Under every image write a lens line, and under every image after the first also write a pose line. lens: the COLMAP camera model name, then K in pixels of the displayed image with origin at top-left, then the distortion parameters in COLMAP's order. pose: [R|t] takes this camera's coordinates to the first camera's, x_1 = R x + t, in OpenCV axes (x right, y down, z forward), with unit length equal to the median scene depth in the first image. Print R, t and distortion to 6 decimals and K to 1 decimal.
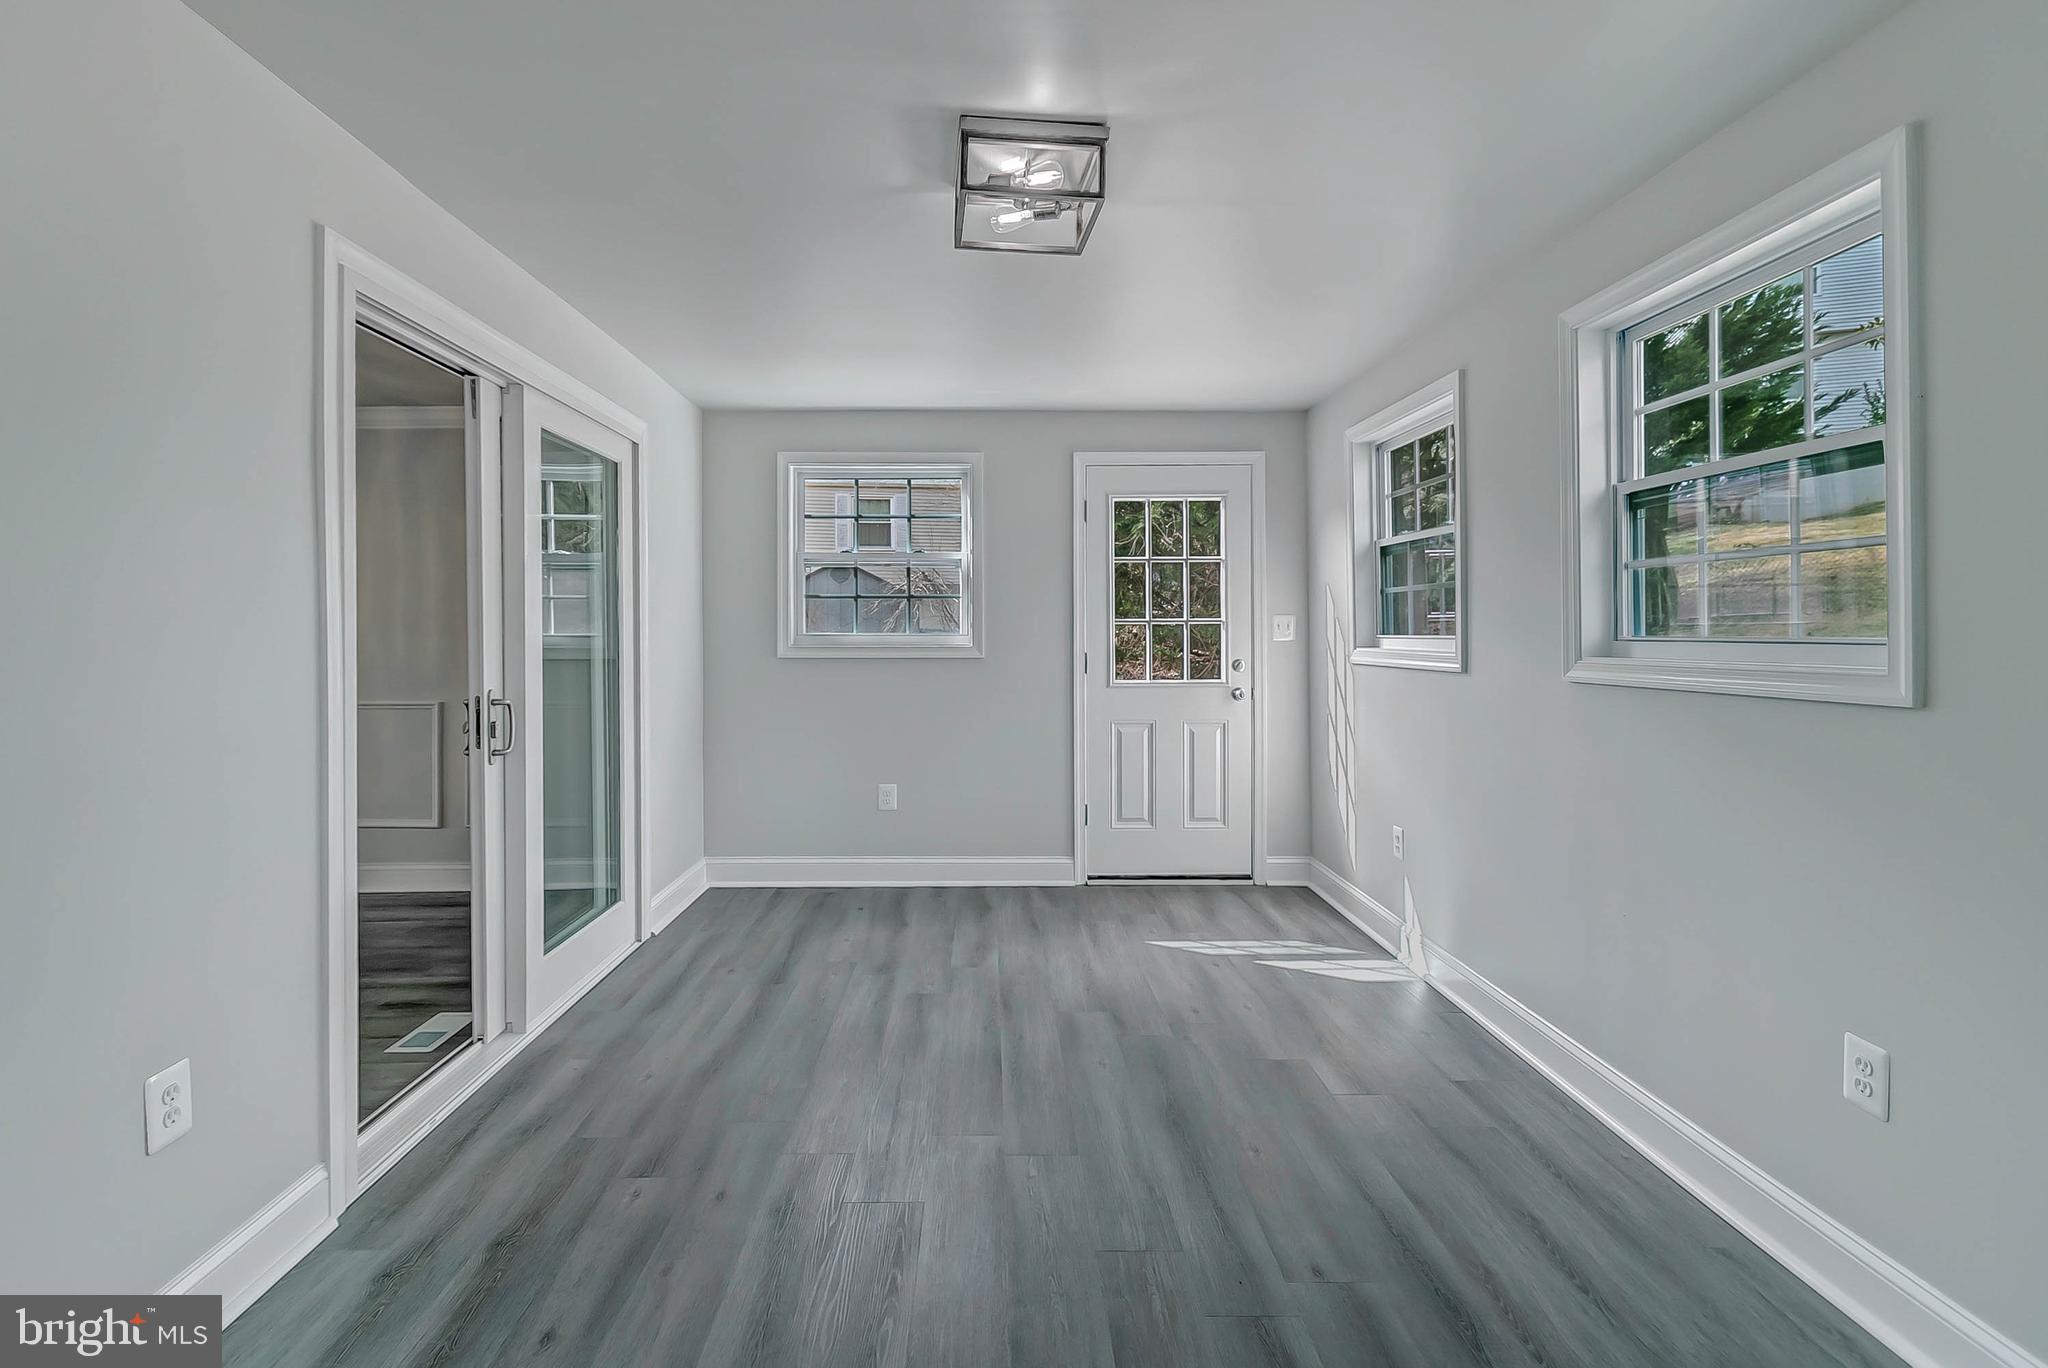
lens RADIAL K [[979.0, 0, 1015.5], [0, 979.0, 626.4], [0, 0, 1]] dist [0.000940, 0.000000]
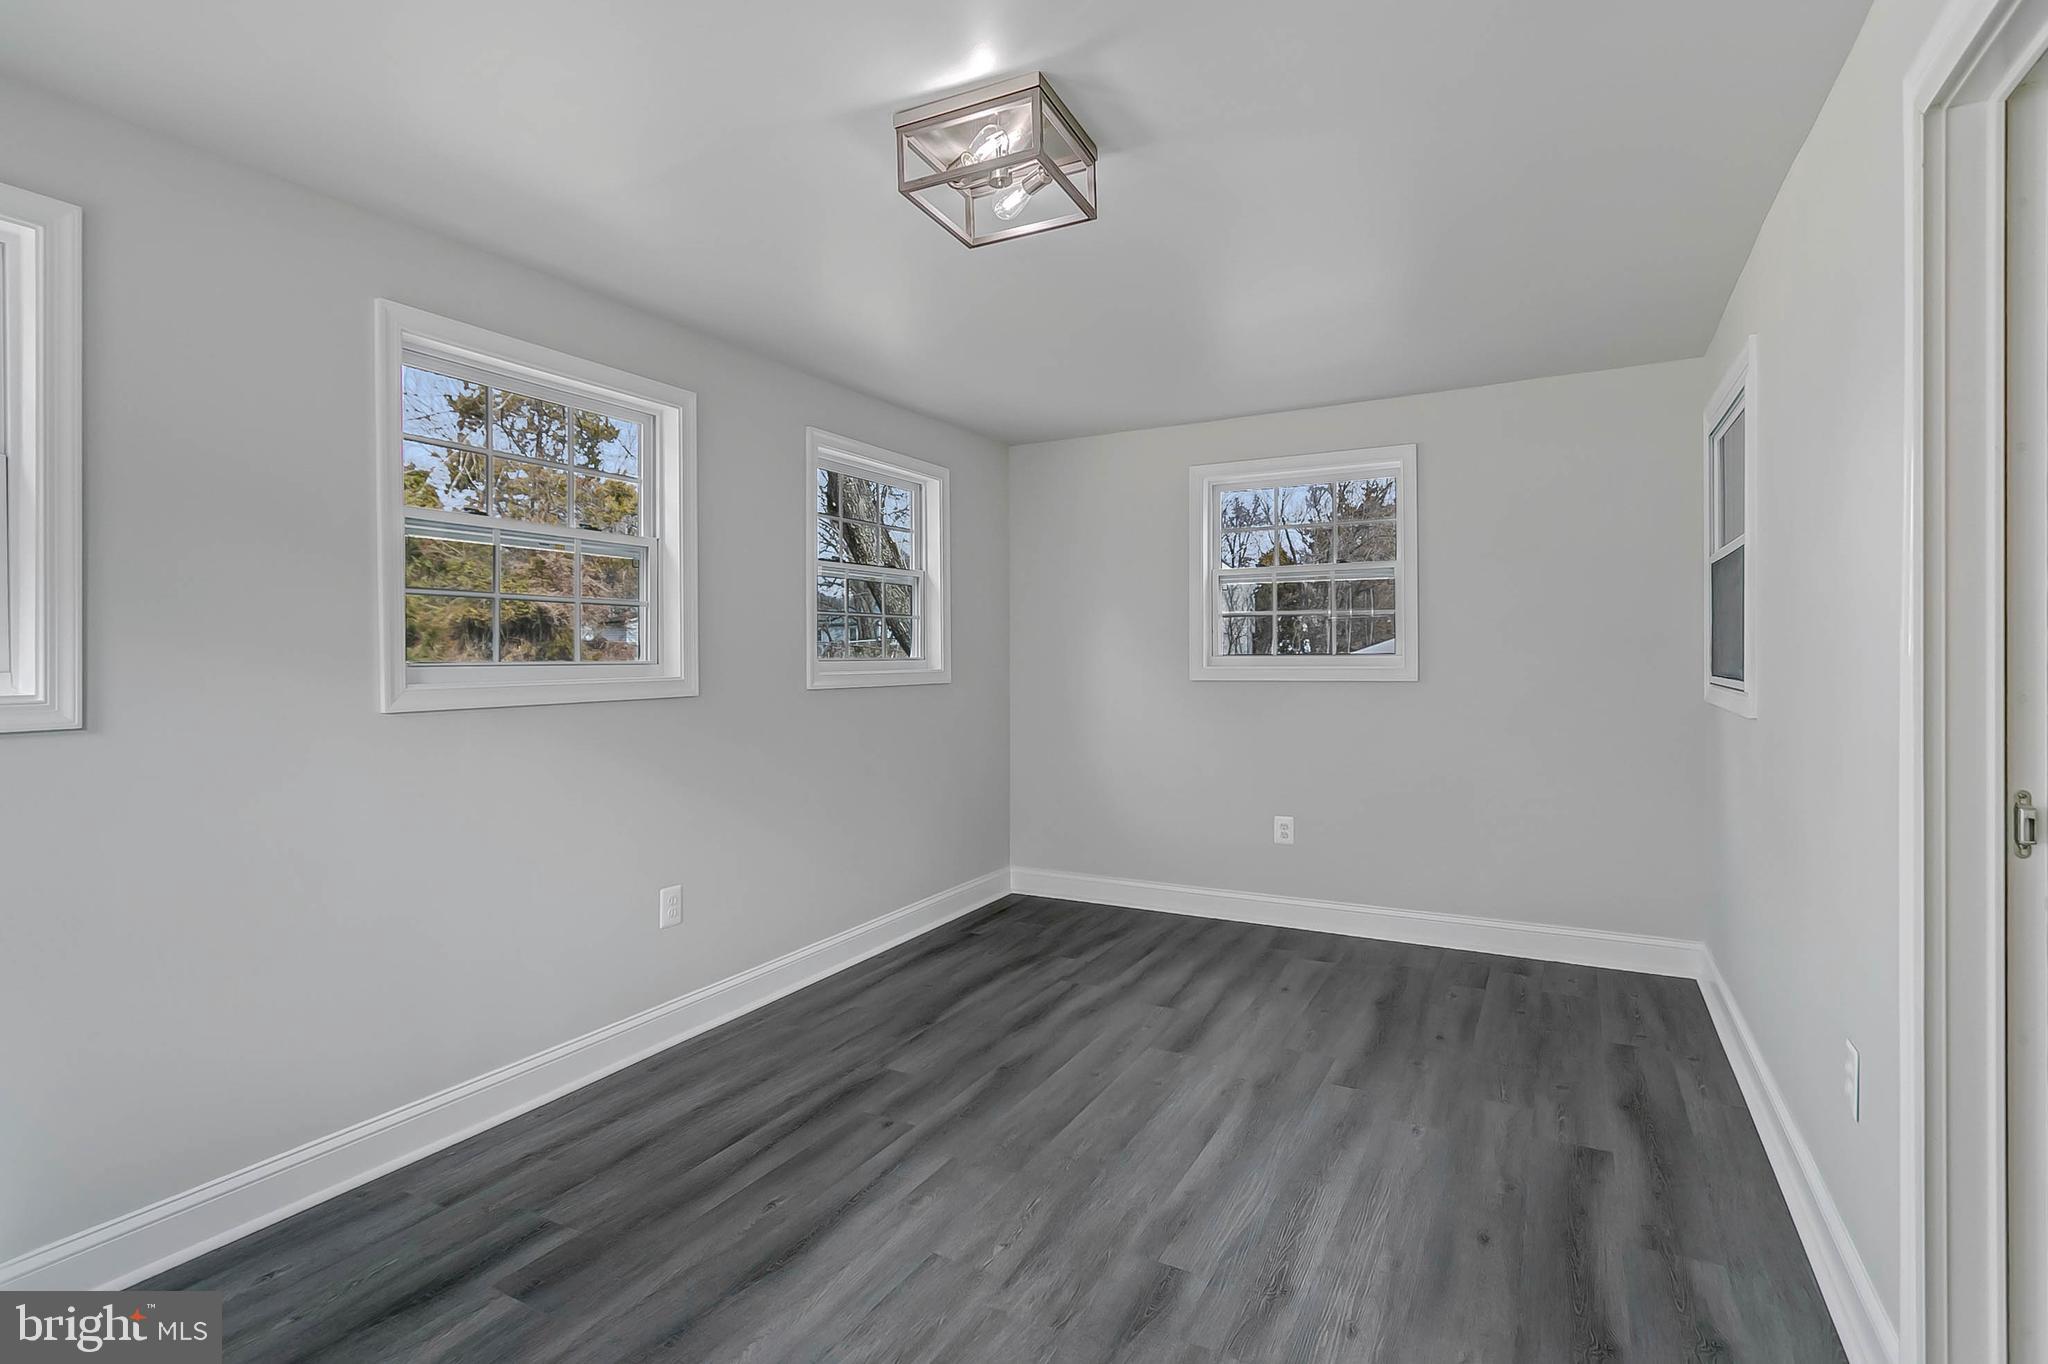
lens RADIAL K [[993.2, 0, 993.2], [0, 993.2, 659.8], [0, 0, 1]] dist [0.000811, -0.000247]
pose [[-0.849055, 0.005991, 0.528271, -0.494027], [0.005143, 0.999982, -0.003075, 0.017111], [-0.528280, 0.000106, -0.849070, 1.886463]]
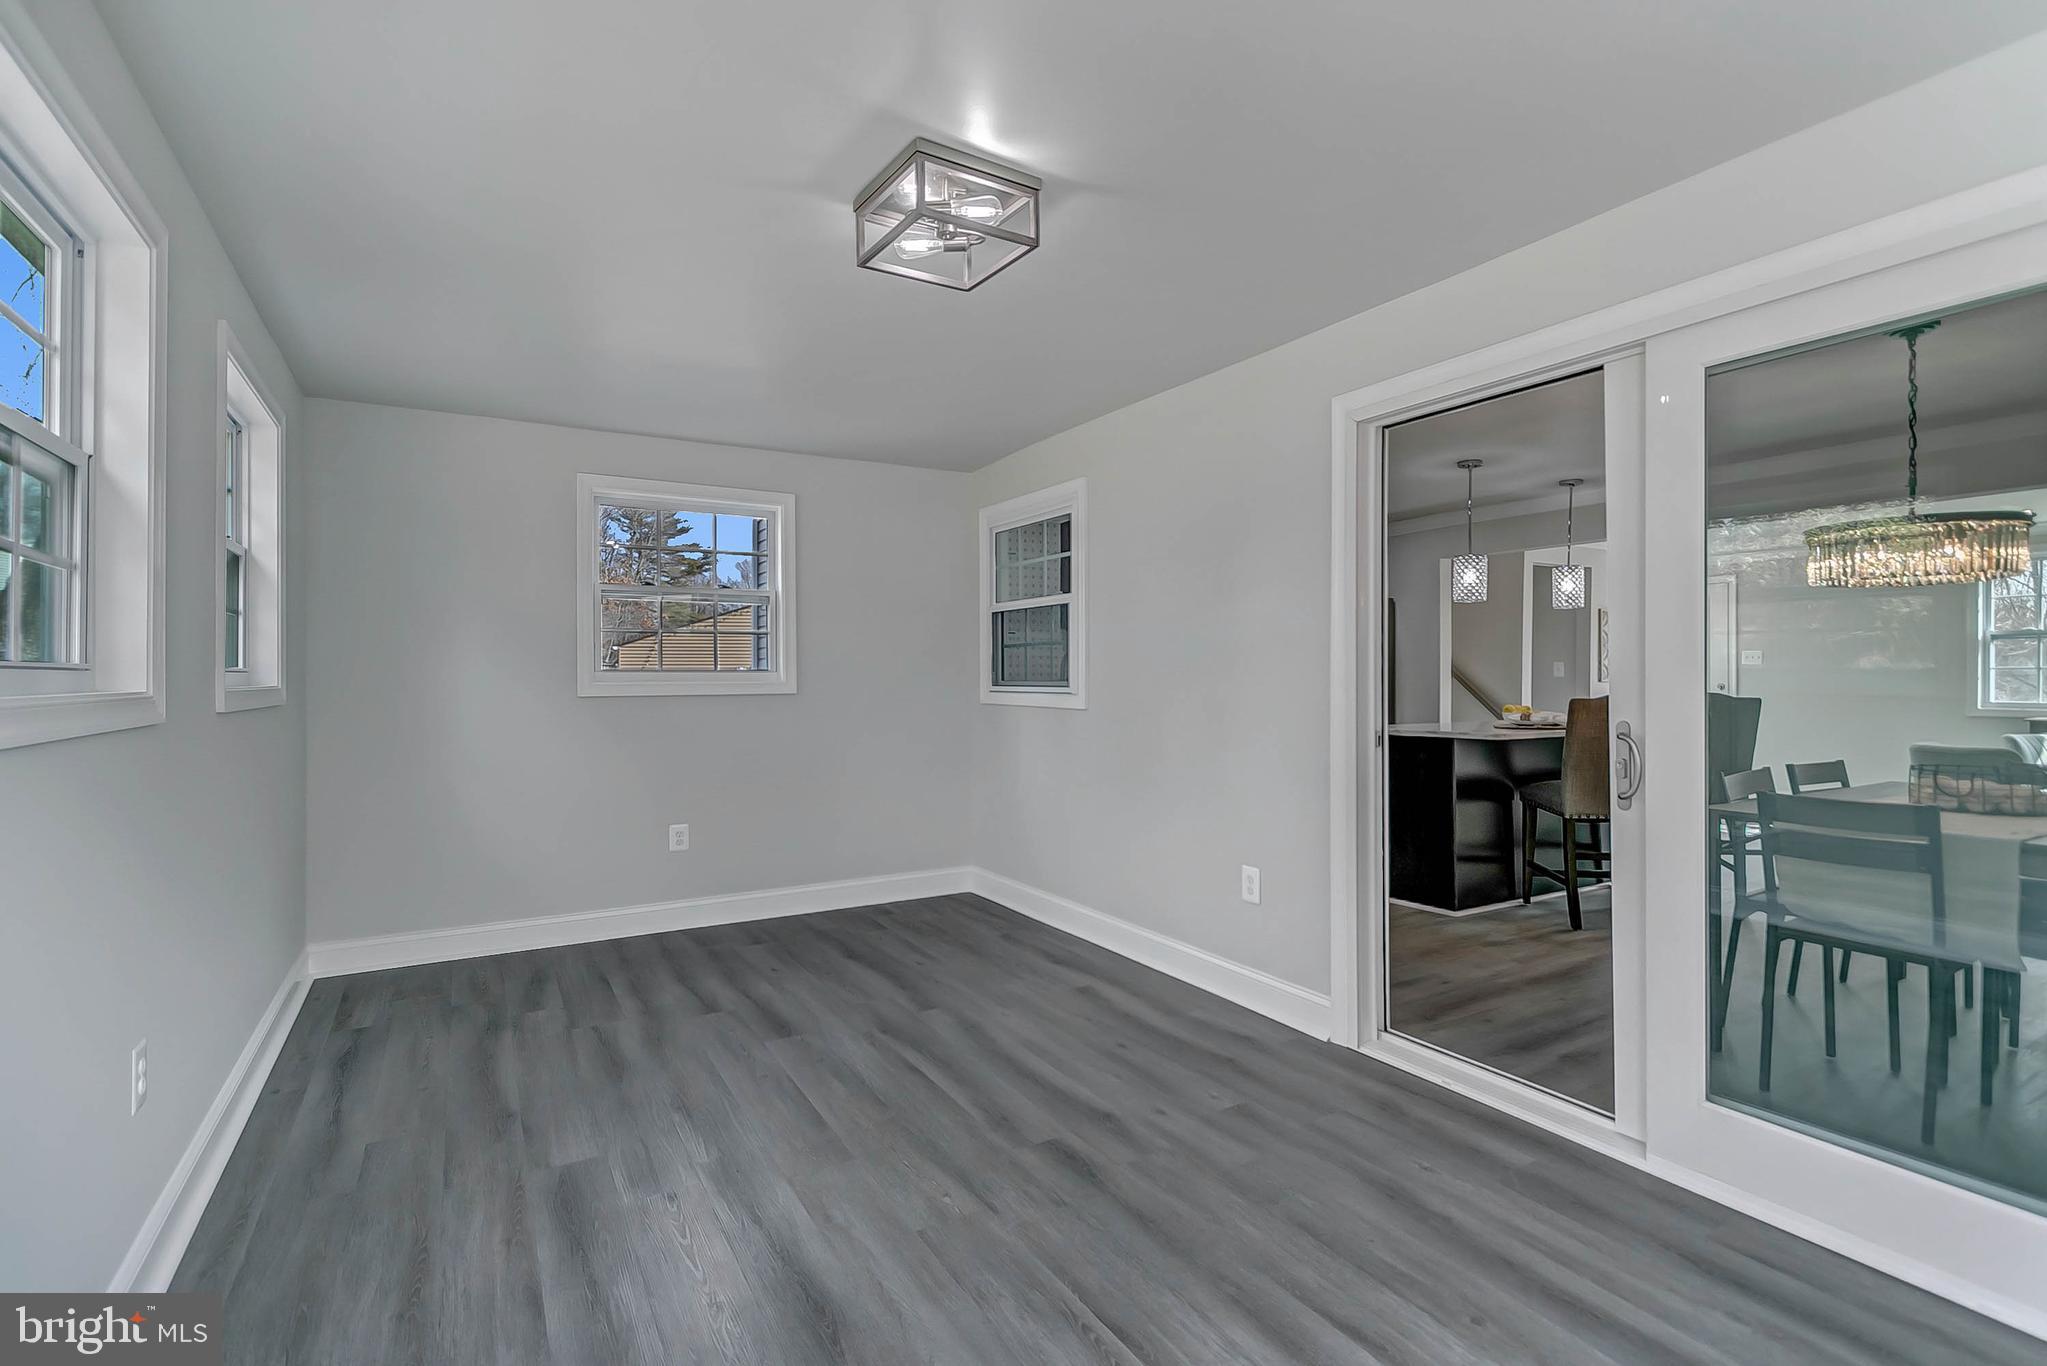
lens RADIAL K [[956.4, 0, 1014.2], [0, 956.4, 682.1], [0, 0, 1]] dist [0.002080, 0.000031]
pose [[-0.882316, 0.007940, -0.470590, 0.436713], [0.008160, 0.999965, 0.001574, 0.031141], [0.470586, -0.002451, -0.882350, 2.005500]]
